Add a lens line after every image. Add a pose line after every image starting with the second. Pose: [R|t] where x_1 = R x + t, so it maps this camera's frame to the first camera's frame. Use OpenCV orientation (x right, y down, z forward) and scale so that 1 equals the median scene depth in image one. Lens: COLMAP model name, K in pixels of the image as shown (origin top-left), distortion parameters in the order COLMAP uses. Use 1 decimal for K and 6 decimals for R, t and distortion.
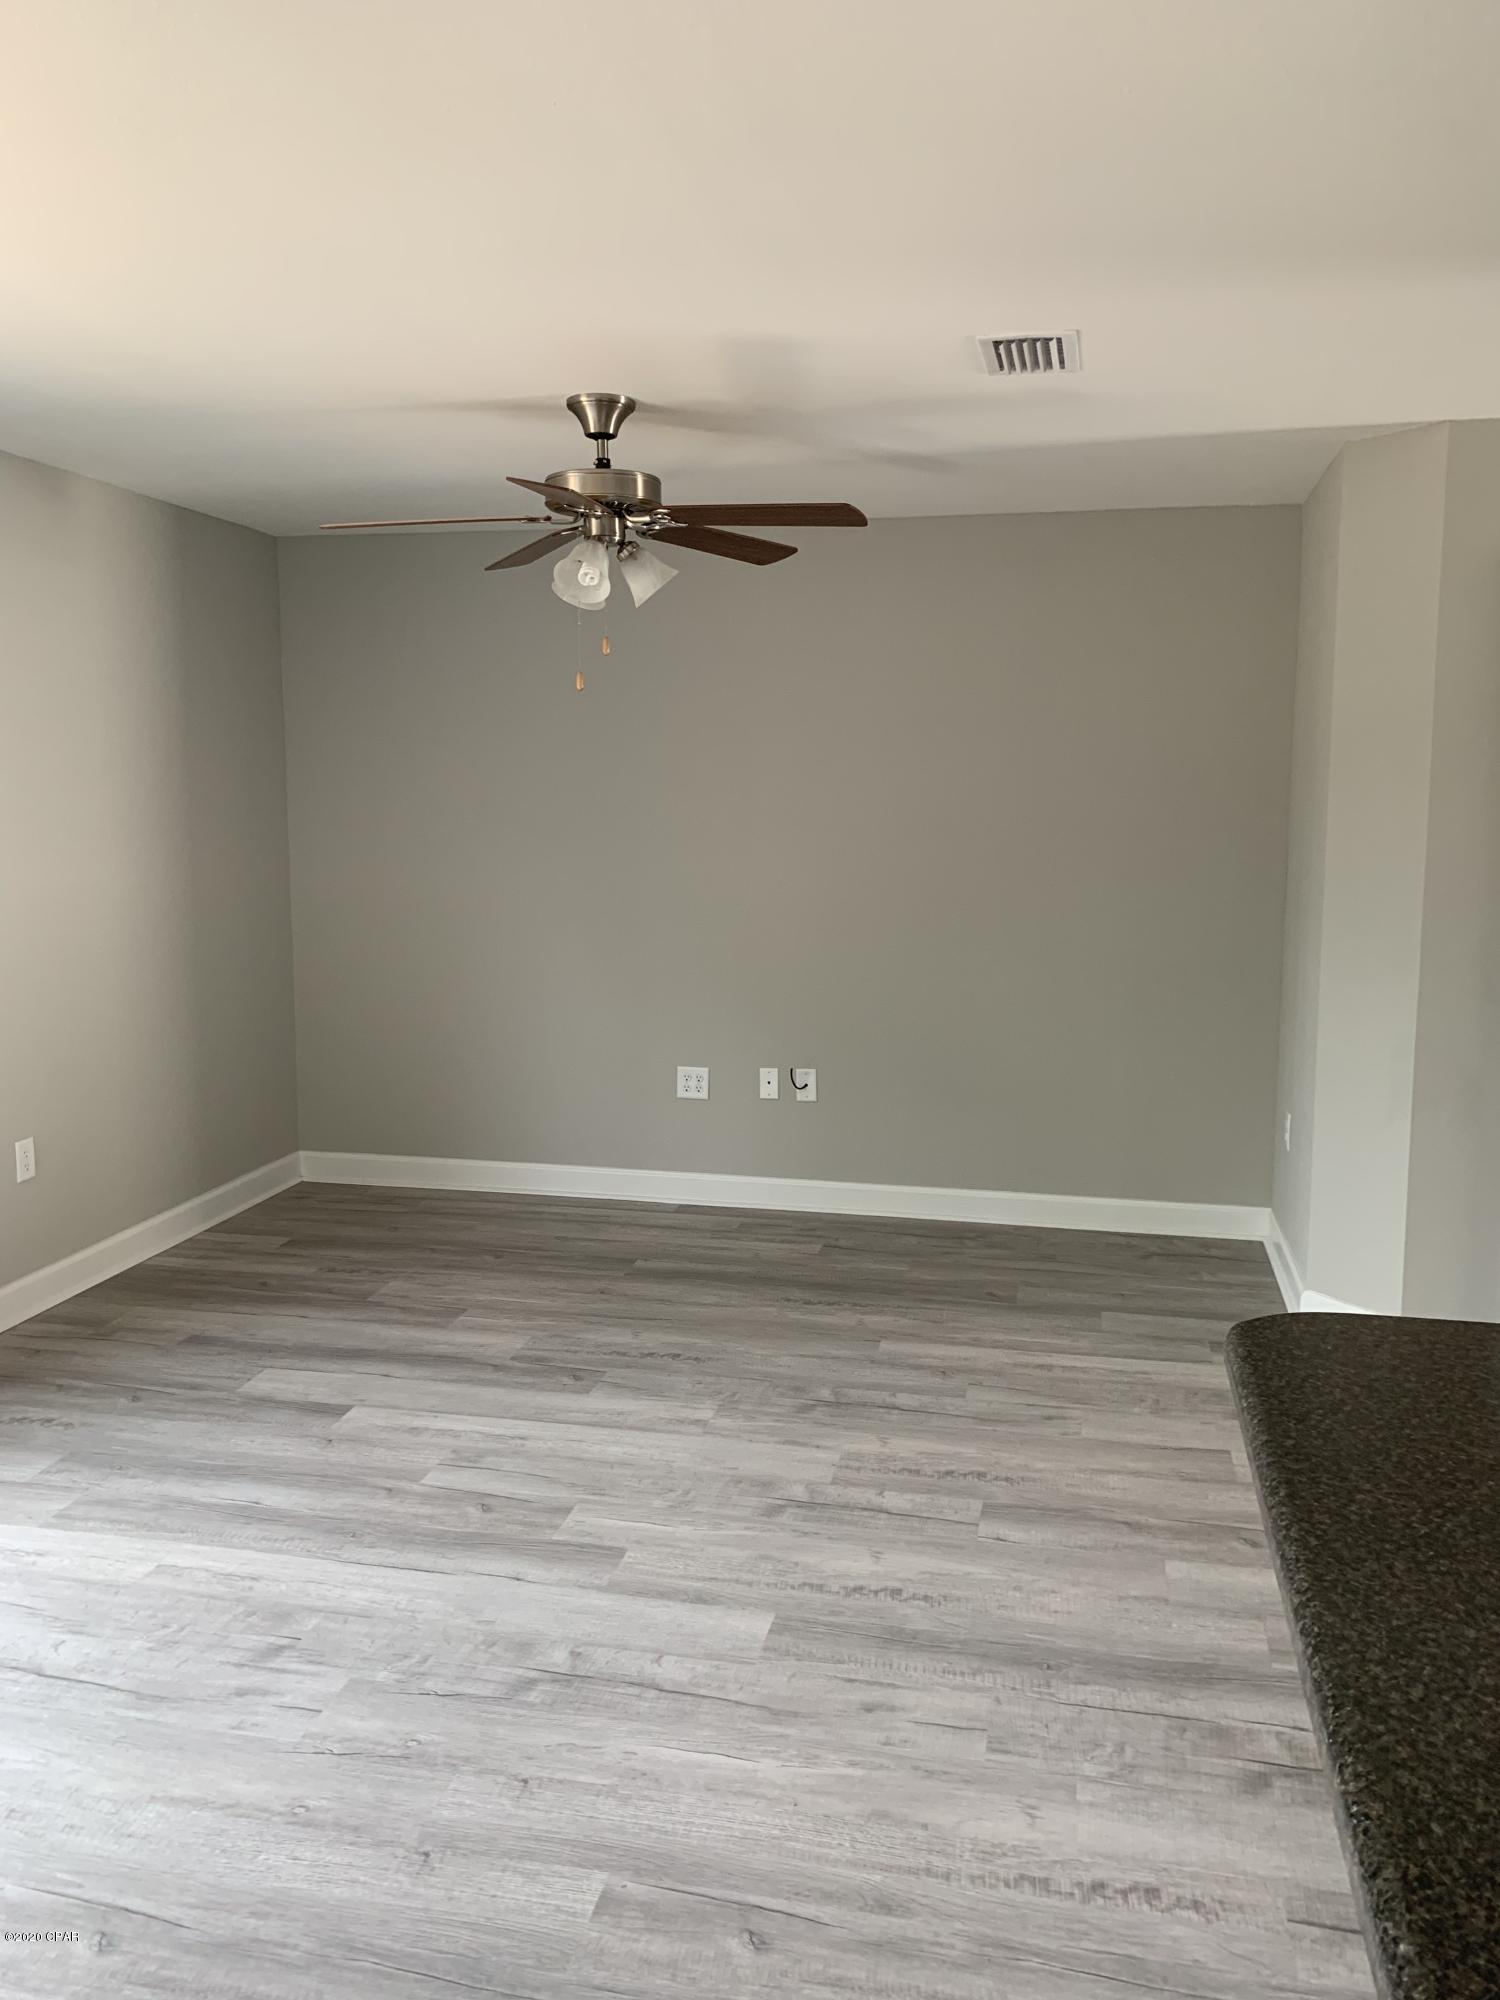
lens RADIAL K [[1535.8, 0, 757.0], [0, 1535.8, 1004.0], [0, 0, 1]] dist [0.008088, -0.002850]
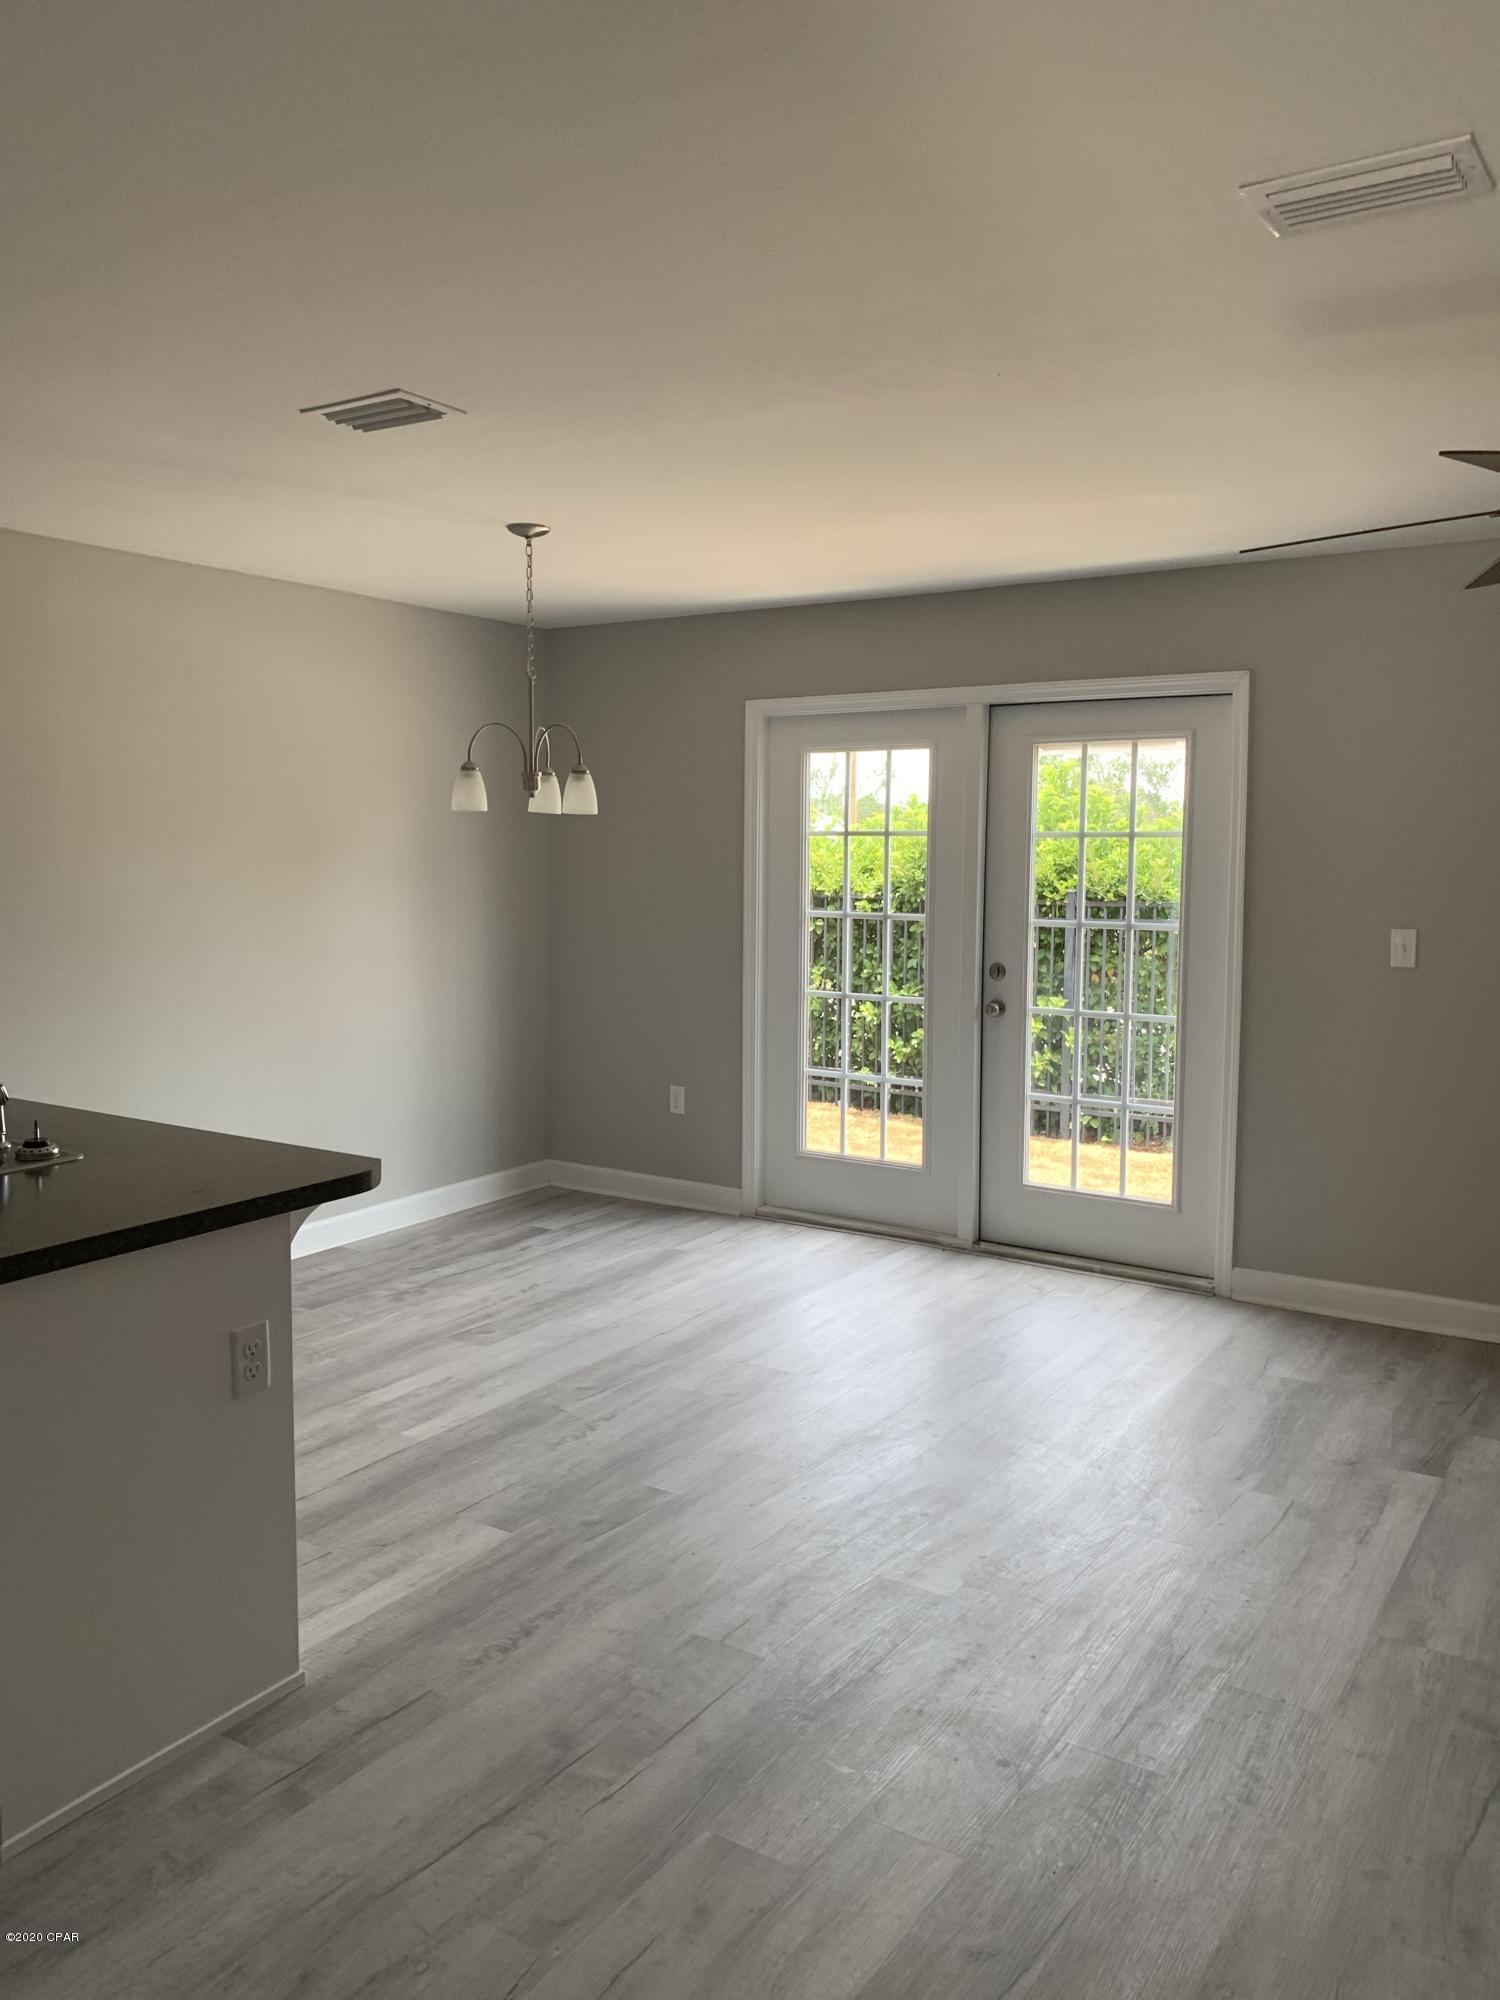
lens RADIAL K [[1535.8, 0, 737.8], [0, 1535.8, 1001.7], [0, 0, 1]] dist [0.008088, -0.002850]
pose [[-0.362075, 0.089348, -0.927857, 0.972815], [-0.132676, 0.980322, 0.146174, -0.147616], [0.922659, 0.176030, -0.343096, 1.086962]]
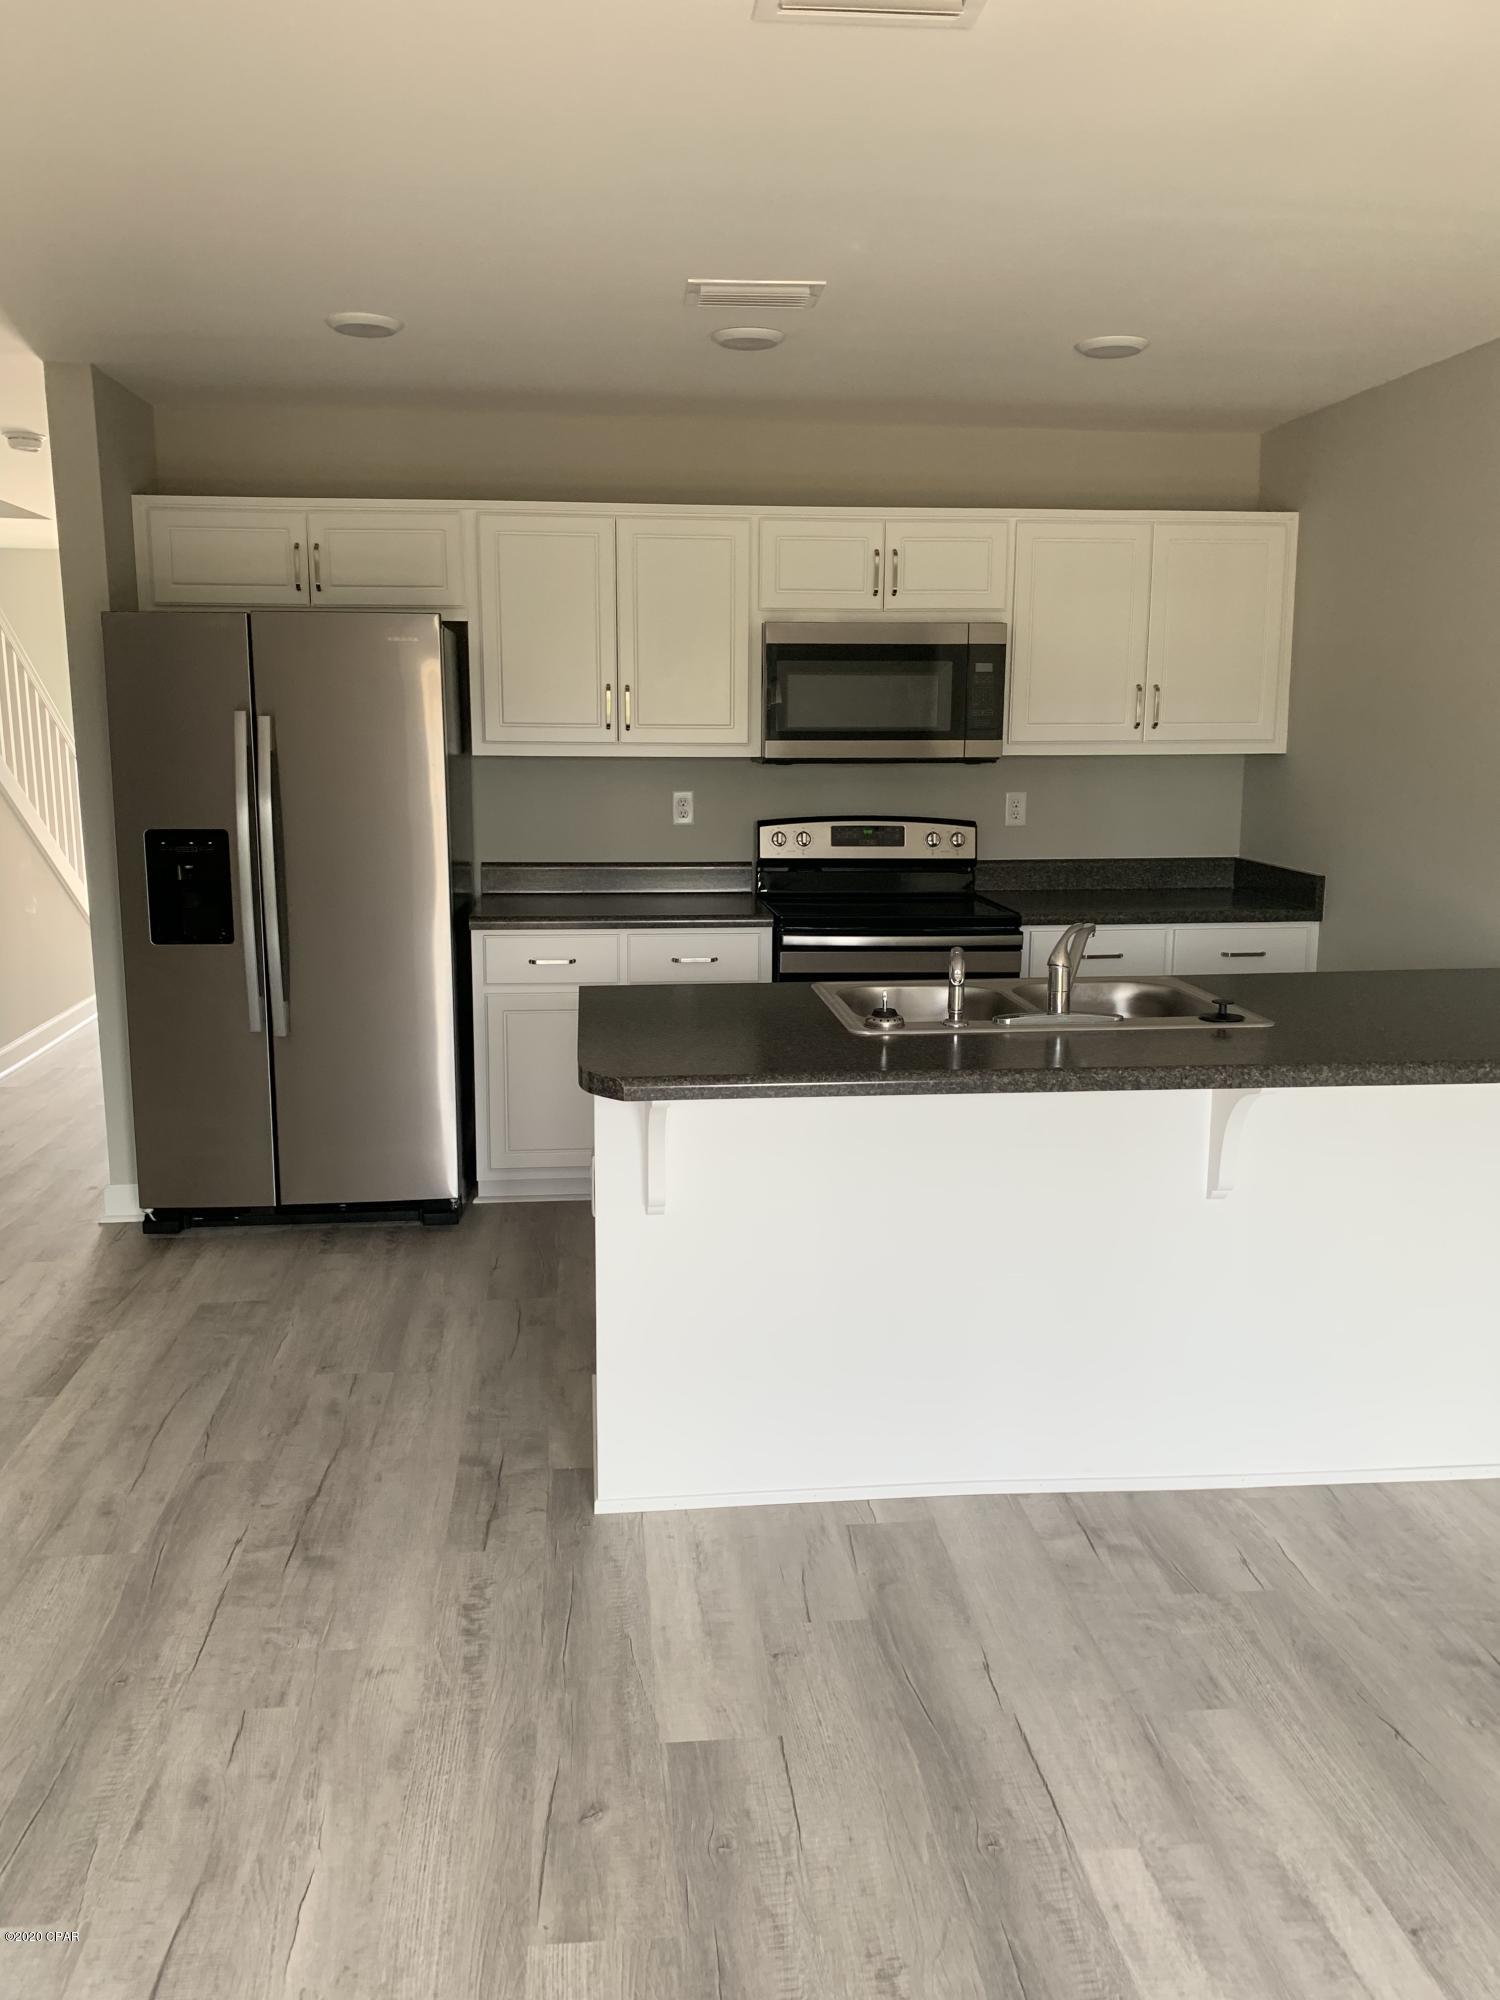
lens RADIAL K [[1535.8, 0, 714.3], [0, 1535.8, 987.9], [0, 0, 1]] dist [0.008088, -0.002850]
pose [[-0.292460, -0.178166, 0.939534, -0.612638], [0.128297, 0.966298, 0.223178, -0.109534], [-0.947632, 0.185810, -0.259745, 0.727543]]
